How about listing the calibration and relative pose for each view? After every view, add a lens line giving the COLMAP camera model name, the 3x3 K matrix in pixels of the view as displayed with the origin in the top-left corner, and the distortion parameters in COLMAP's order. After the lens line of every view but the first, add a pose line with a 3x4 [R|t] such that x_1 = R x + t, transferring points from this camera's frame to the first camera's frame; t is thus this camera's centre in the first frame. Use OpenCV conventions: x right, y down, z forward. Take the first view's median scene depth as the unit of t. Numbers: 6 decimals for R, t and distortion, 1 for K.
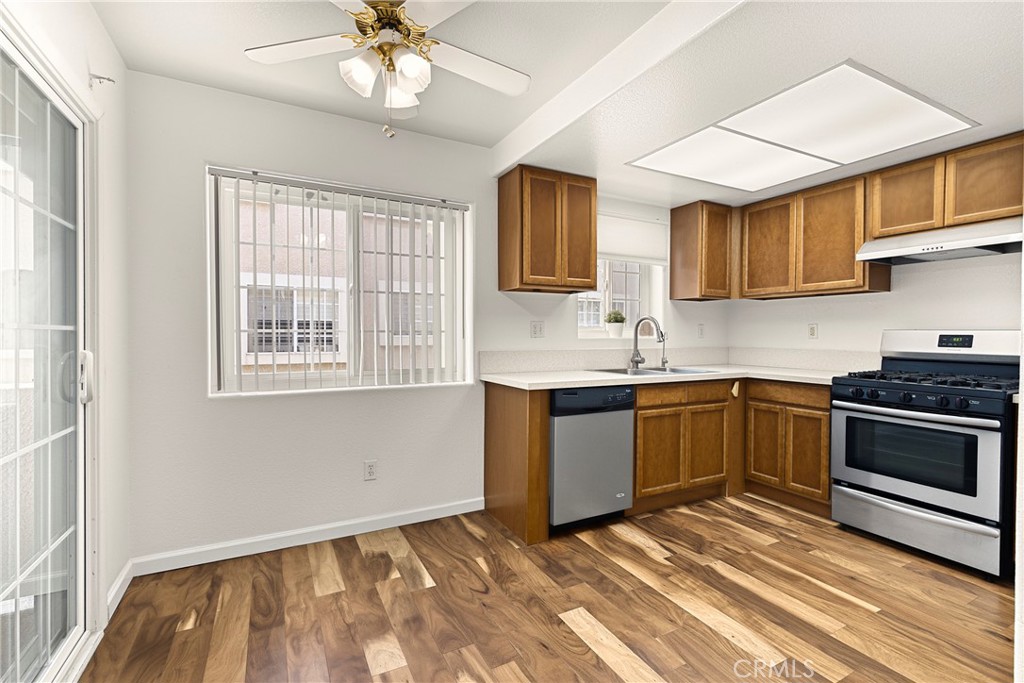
lens RADIAL K [[460.5, 0, 511.2], [0, 460.5, 340.3], [0, 0, 1]] dist [0.002798, -0.000183]
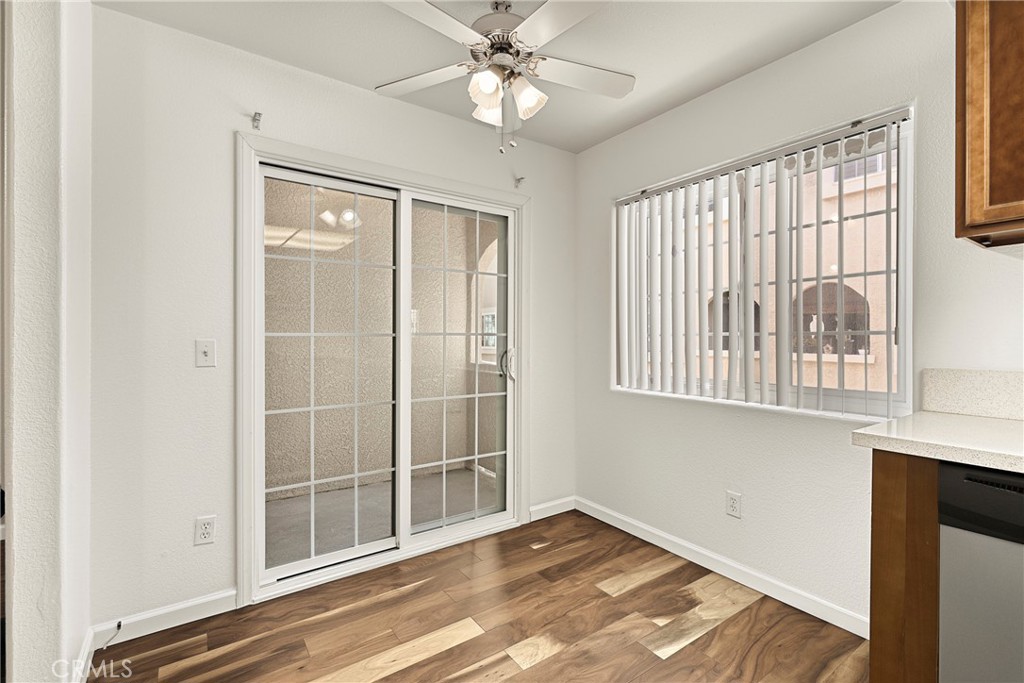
lens RADIAL K [[458.3, 0, 512.0], [0, 458.3, 341.5], [0, 0, 1]] dist [0.003723, -0.000426]
pose [[0.130910, 0.006005, -0.991376, 0.413256], [-0.013961, 0.999894, 0.004213, -0.003807], [0.991296, 0.013289, 0.130979, 0.462624]]
